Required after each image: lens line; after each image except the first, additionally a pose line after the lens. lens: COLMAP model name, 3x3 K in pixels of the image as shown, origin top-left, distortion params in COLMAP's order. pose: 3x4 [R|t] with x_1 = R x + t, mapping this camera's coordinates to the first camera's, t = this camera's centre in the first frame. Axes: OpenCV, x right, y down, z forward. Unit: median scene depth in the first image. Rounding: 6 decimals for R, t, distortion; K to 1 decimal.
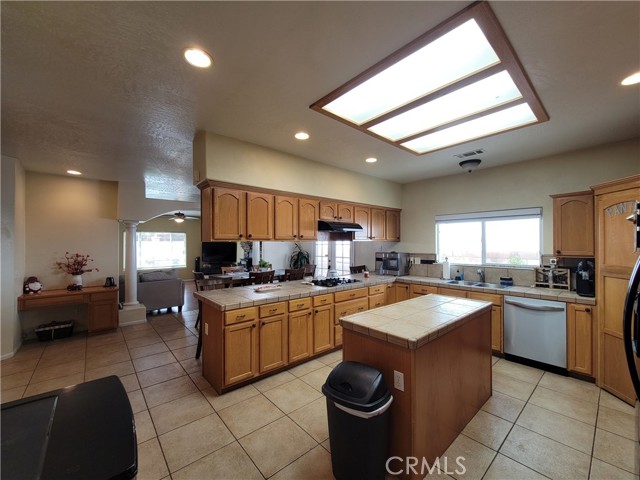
lens RADIAL K [[260.7, 0, 320.9], [0, 260.7, 240.6], [0, 0, 1]] dist [0.001832, -0.001834]
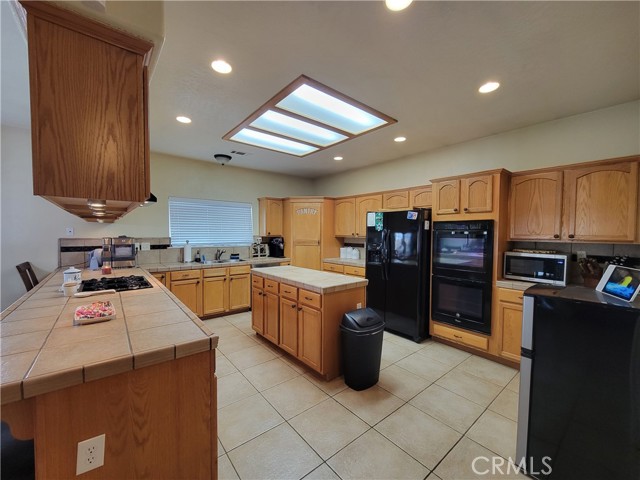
lens RADIAL K [[260.7, 0, 321.6], [0, 260.7, 241.5], [0, 0, 1]] dist [0.001832, -0.001834]
pose [[0.025875, -0.030752, 0.999192, -0.507283], [-0.018315, 0.999344, 0.031231, 0.026920], [-0.999497, -0.019108, 0.025295, 0.458413]]
